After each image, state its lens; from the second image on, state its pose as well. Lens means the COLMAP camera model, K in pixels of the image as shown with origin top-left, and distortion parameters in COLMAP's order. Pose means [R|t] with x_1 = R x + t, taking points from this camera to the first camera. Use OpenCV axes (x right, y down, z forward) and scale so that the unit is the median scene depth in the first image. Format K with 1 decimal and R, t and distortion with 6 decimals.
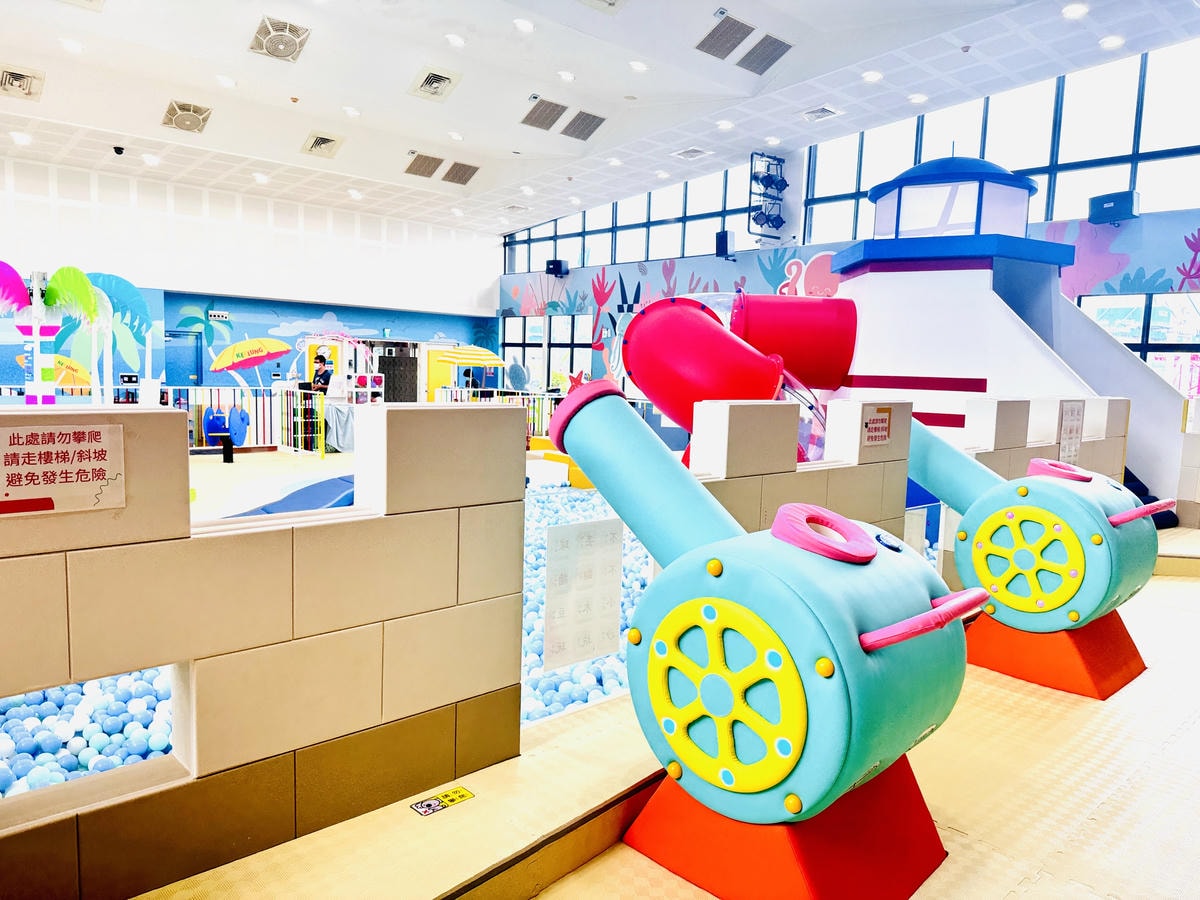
lens RADIAL K [[831.7, 0, 599.7], [0, 831.7, 451.6], [0, 0, 1]] dist [-0.000273, -0.005058]
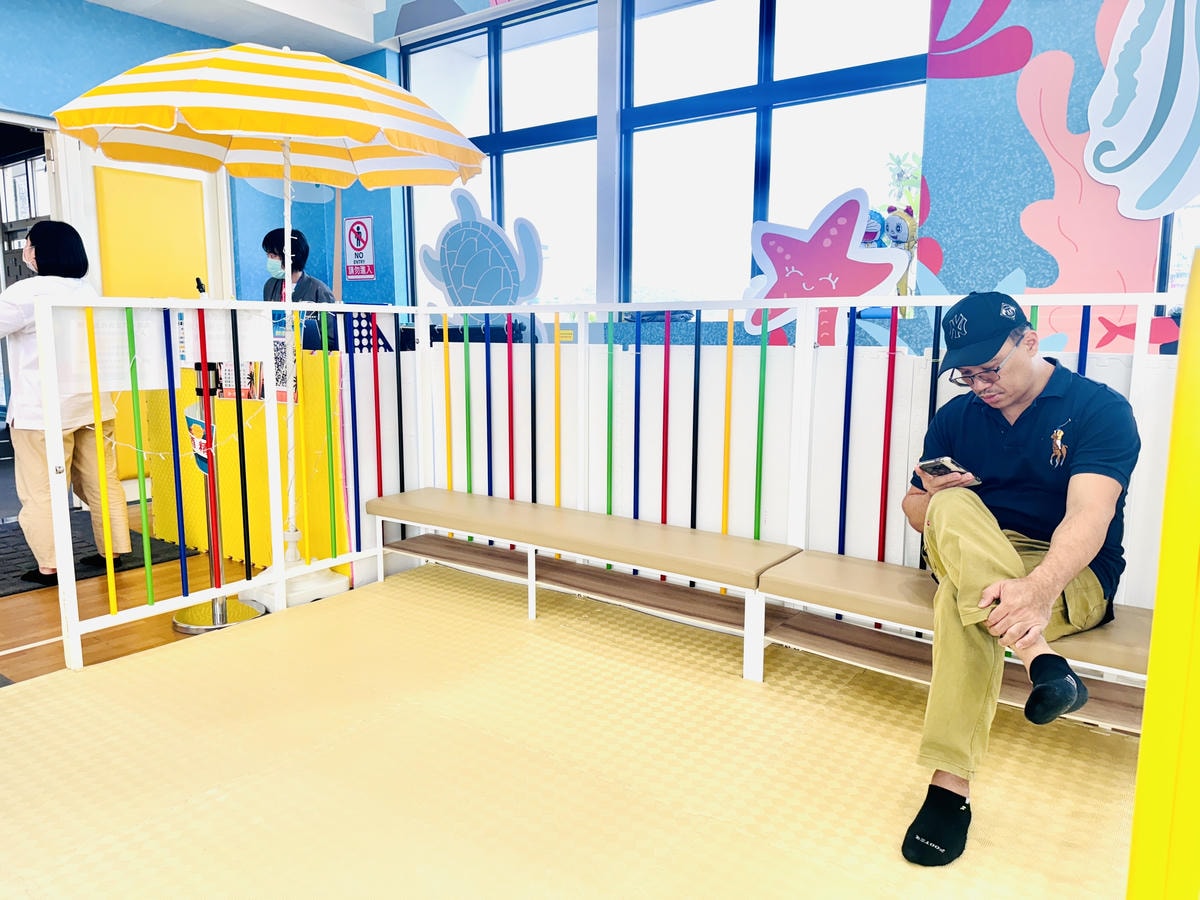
lens RADIAL K [[831.7, 0, 600.6], [0, 831.7, 446.0], [0, 0, 1]] dist [-0.000273, -0.005058]
pose [[0.980793, -0.060048, 0.185580, -0.119059], [0.050284, 0.997114, 0.056884, -0.049045], [-0.188460, -0.046460, 0.980981, 0.773357]]
